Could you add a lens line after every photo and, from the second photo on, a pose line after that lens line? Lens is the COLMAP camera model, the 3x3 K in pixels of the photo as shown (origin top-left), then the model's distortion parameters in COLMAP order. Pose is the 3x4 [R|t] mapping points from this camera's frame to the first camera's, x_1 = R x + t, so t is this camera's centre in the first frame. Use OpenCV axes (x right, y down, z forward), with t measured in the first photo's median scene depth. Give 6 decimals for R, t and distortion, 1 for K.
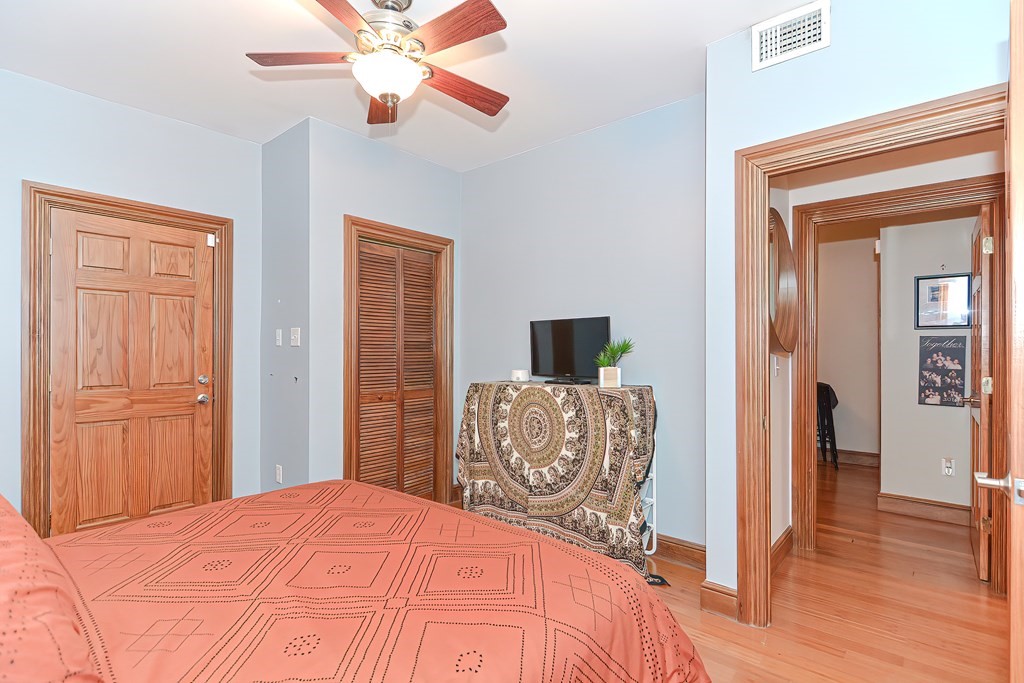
lens RADIAL K [[502.0, 0, 513.3], [0, 502.0, 344.8], [0, 0, 1]] dist [0.020385, -0.012587]
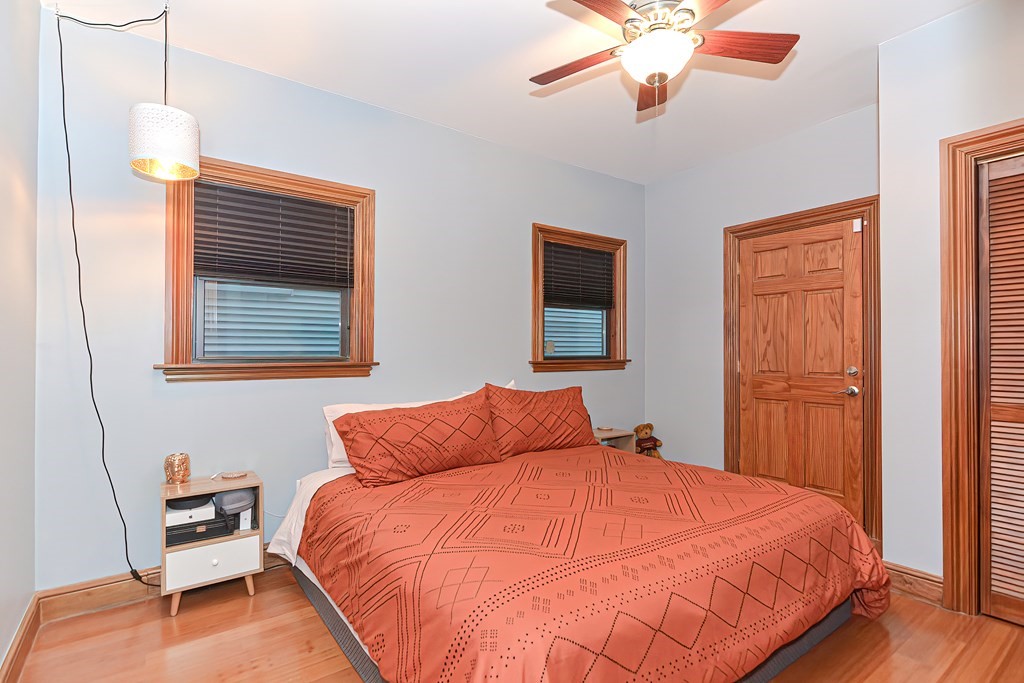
lens RADIAL K [[502.0, 0, 513.3], [0, 502.0, 344.8], [0, 0, 1]] dist [0.020385, -0.012587]
pose [[-0.214091, -0.011835, -0.976742, 0.900667], [0.015010, 0.999769, -0.015404, 0.044450], [0.976698, -0.017959, -0.213864, 1.094817]]
